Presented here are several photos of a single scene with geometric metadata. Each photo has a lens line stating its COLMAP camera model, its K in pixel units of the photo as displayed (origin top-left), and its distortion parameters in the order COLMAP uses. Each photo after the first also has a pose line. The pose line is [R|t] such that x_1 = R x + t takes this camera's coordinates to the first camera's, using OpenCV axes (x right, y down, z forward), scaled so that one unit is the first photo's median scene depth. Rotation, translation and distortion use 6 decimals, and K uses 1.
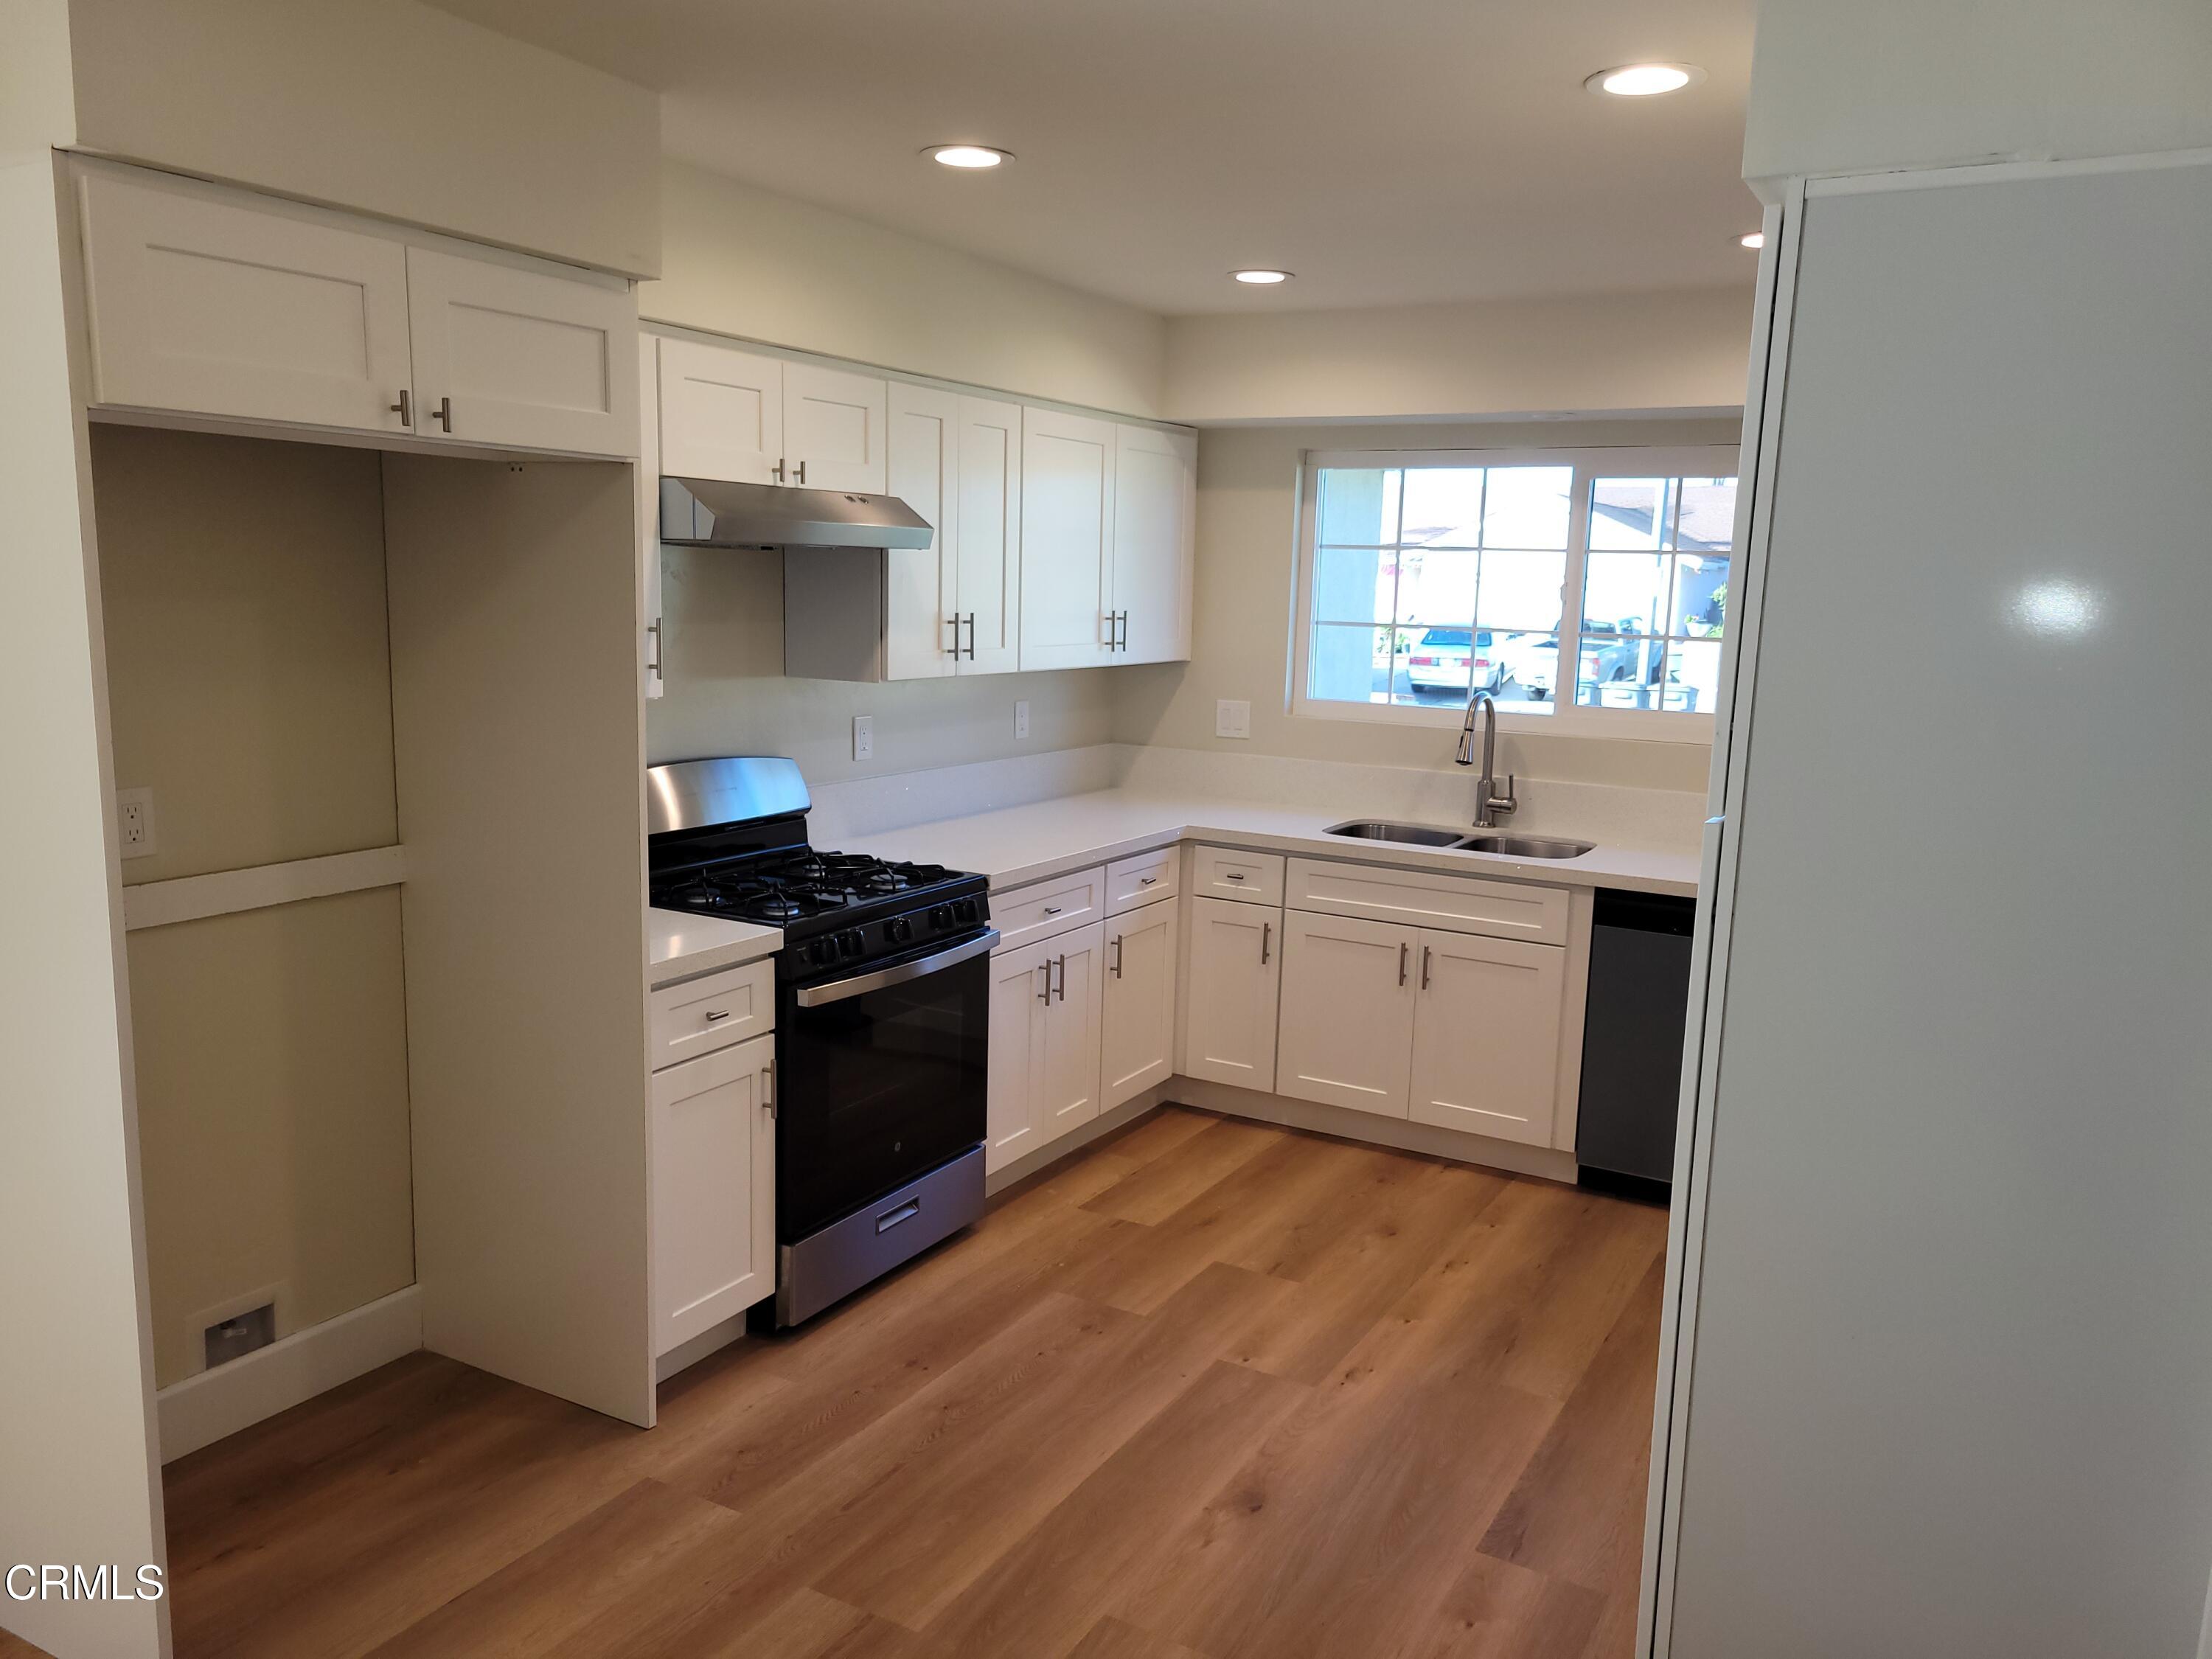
lens RADIAL K [[1661.1, 0, 1109.9], [0, 1661.1, 840.5], [0, 0, 1]] dist [0.053902, -0.001697]
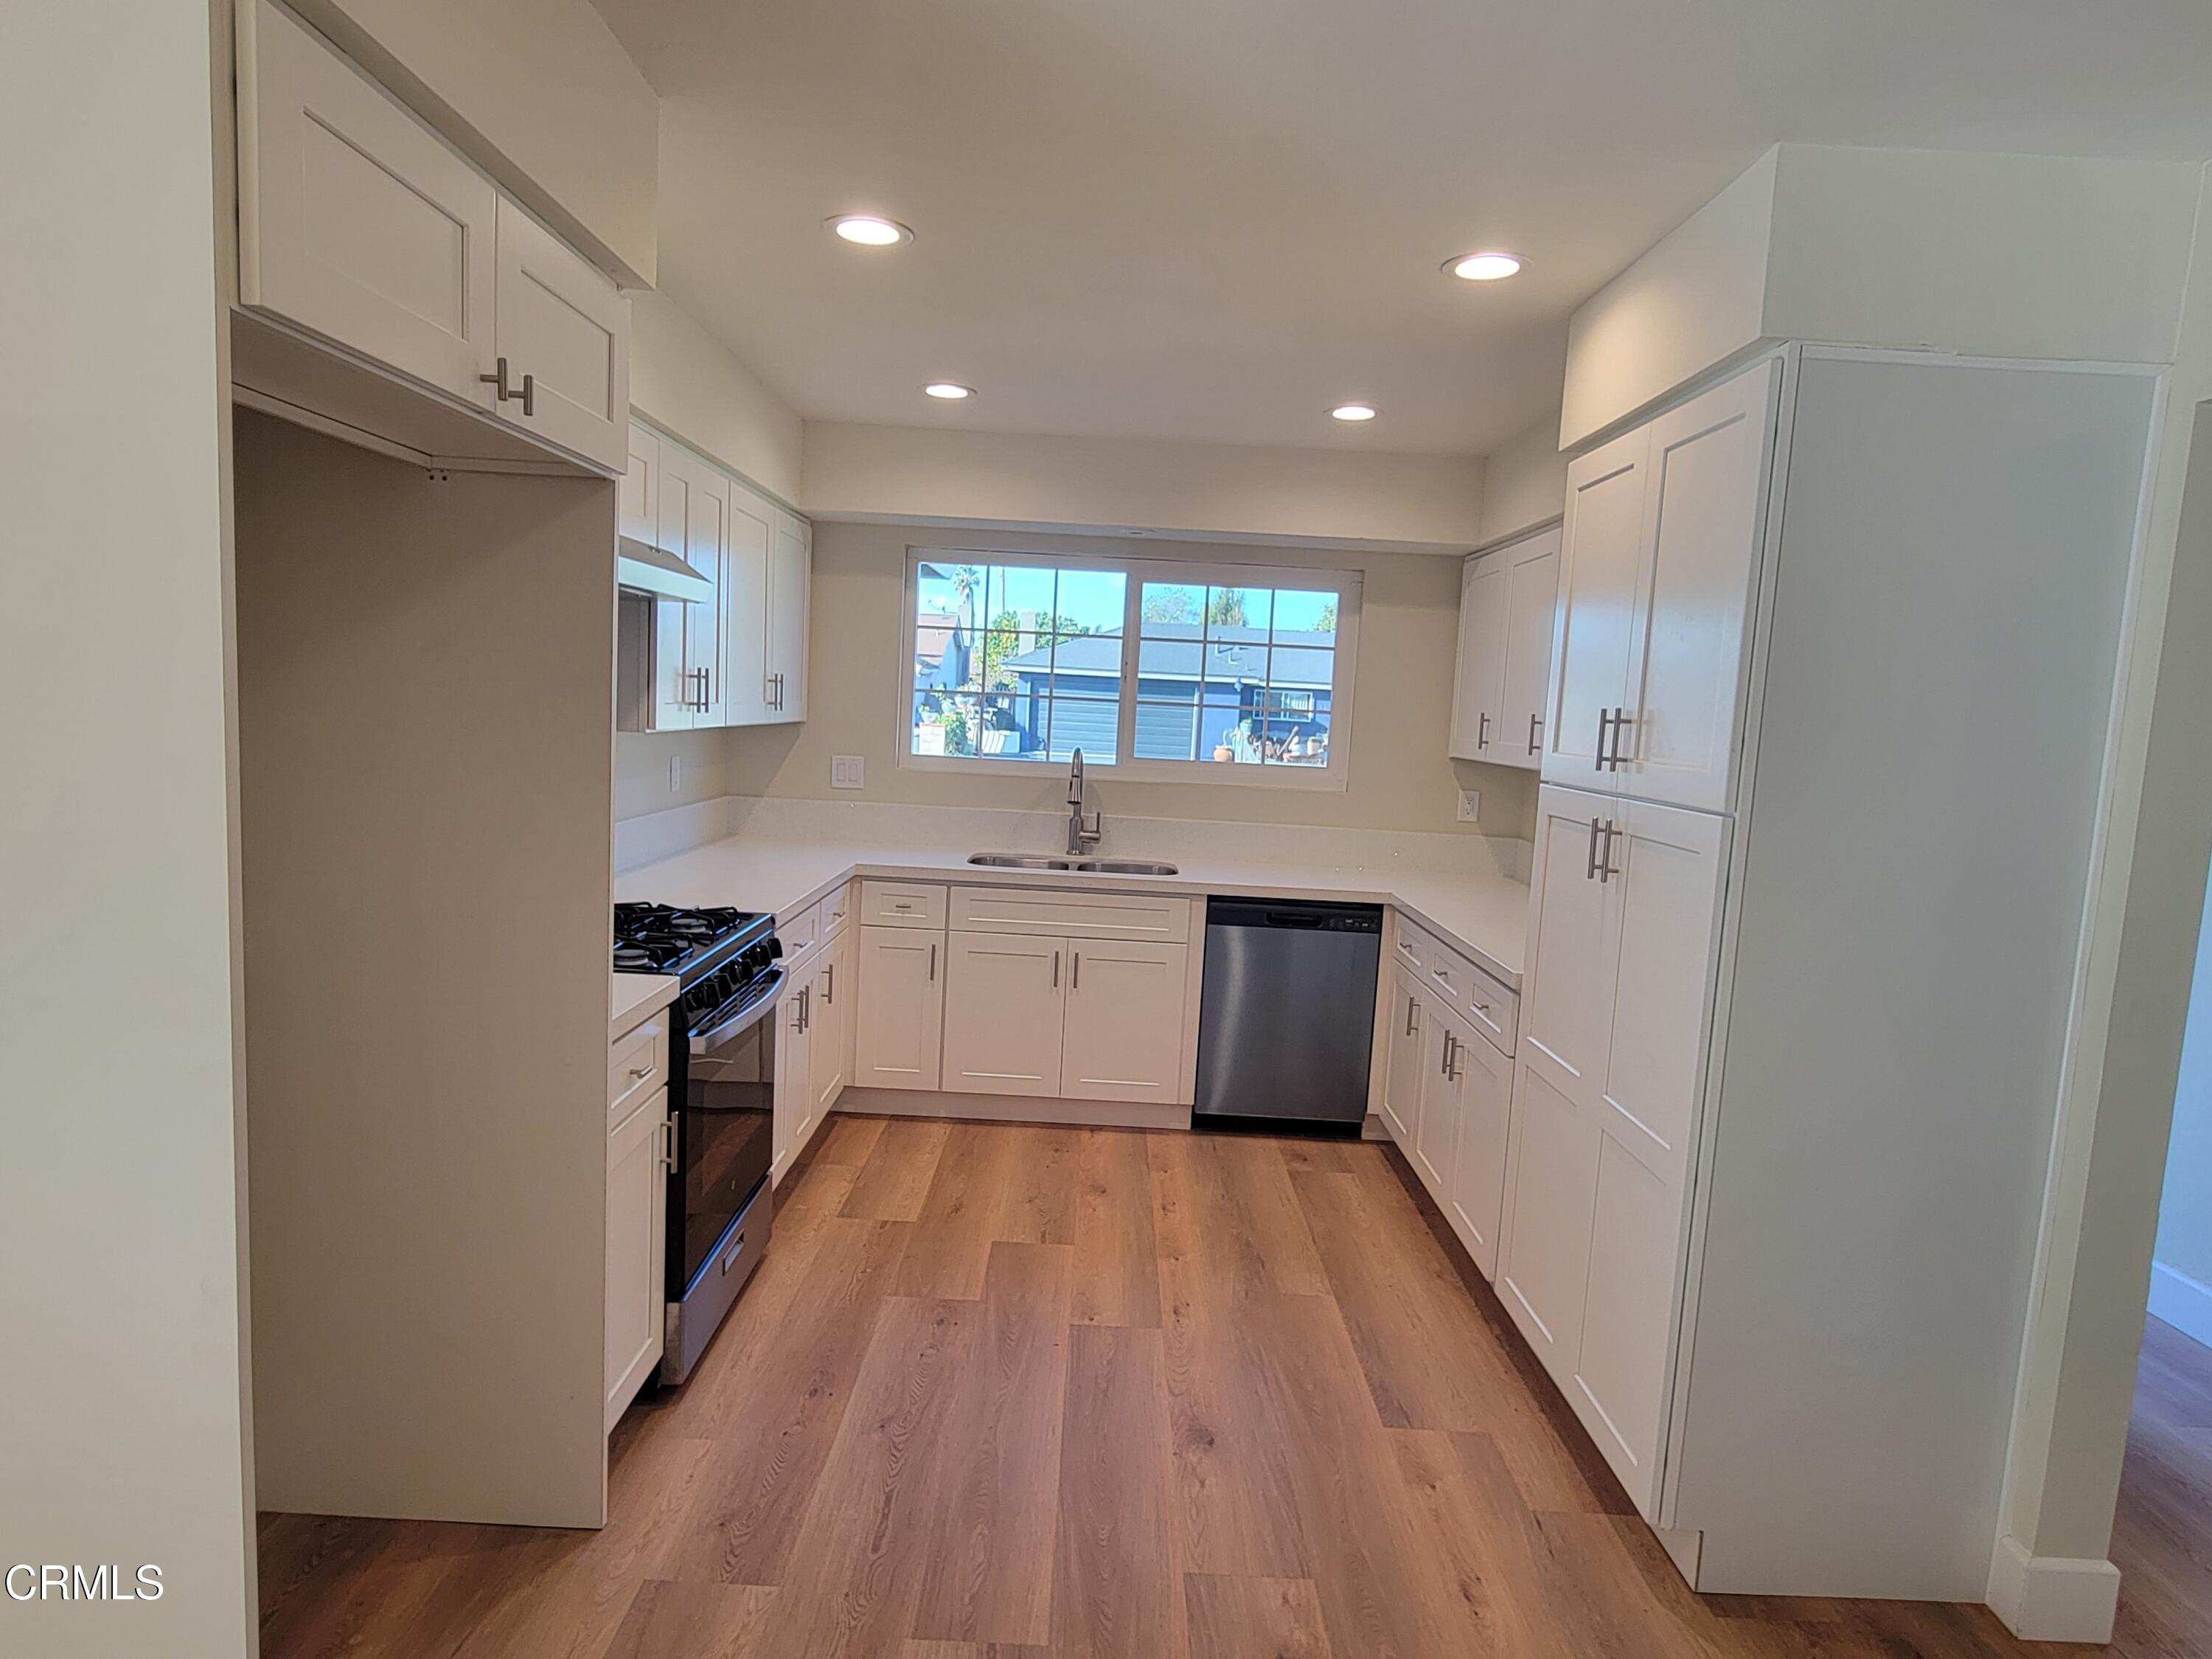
lens RADIAL K [[1295.0, 0, 1108.1], [0, 1295.0, 842.2], [0, 0, 1]] dist [0.001612, -0.002955]
pose [[0.872209, -0.036922, 0.487739, -0.267492], [0.051714, 0.998519, -0.016890, -0.000081], [-0.486393, 0.039954, 0.872826, 0.166699]]
